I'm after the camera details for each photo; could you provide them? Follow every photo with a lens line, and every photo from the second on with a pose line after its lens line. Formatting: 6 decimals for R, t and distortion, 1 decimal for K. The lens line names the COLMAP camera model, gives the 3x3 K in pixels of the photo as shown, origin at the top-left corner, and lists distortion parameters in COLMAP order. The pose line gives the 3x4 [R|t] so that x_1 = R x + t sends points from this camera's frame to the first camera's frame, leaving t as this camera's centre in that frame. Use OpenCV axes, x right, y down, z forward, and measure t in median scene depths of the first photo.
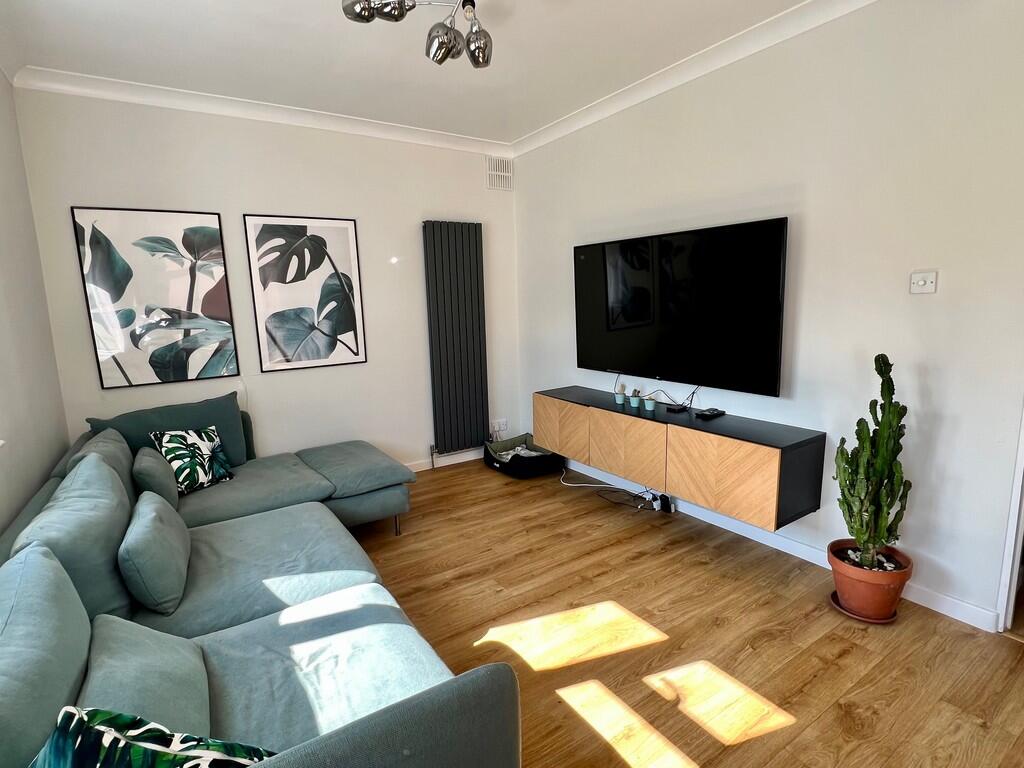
lens RADIAL K [[517.3, 0, 510.6], [0, 517.3, 382.7], [0, 0, 1]] dist [-0.001613, -0.000095]
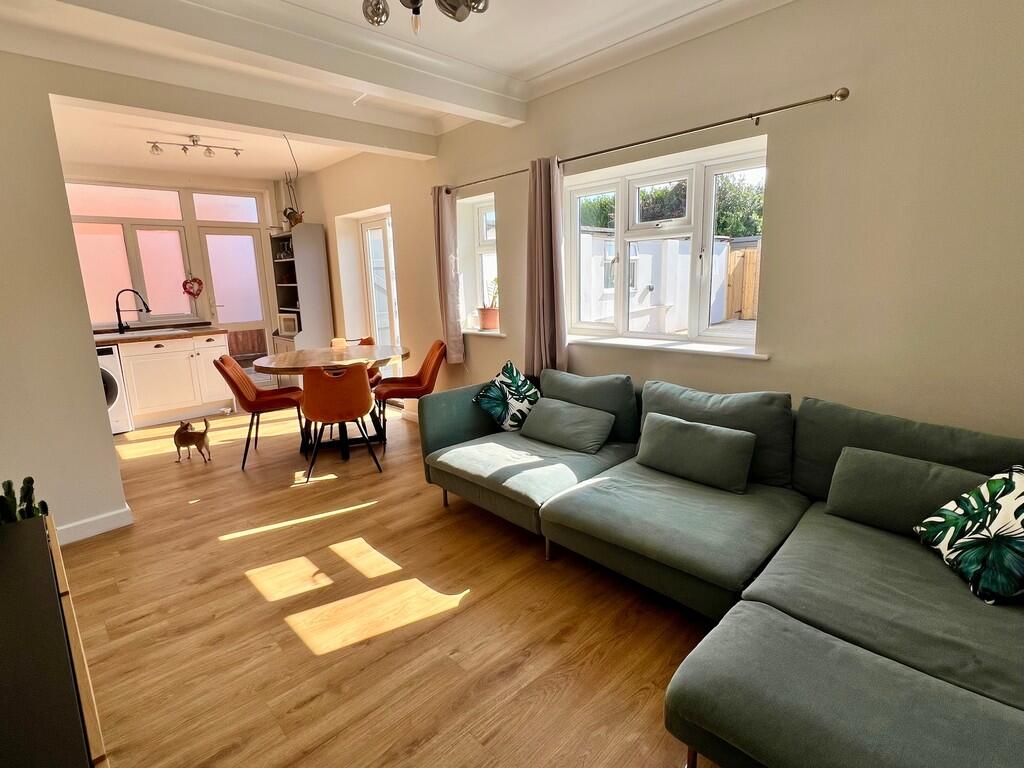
lens RADIAL K [[517.3, 0, 511.2], [0, 517.3, 382.5], [0, 0, 1]] dist [-0.001613, -0.000095]
pose [[-0.982015, 0.097608, -0.161615, -0.014676], [0.033915, 0.933268, 0.357575, -0.207657], [0.185733, 0.345663, -0.919794, 1.260446]]
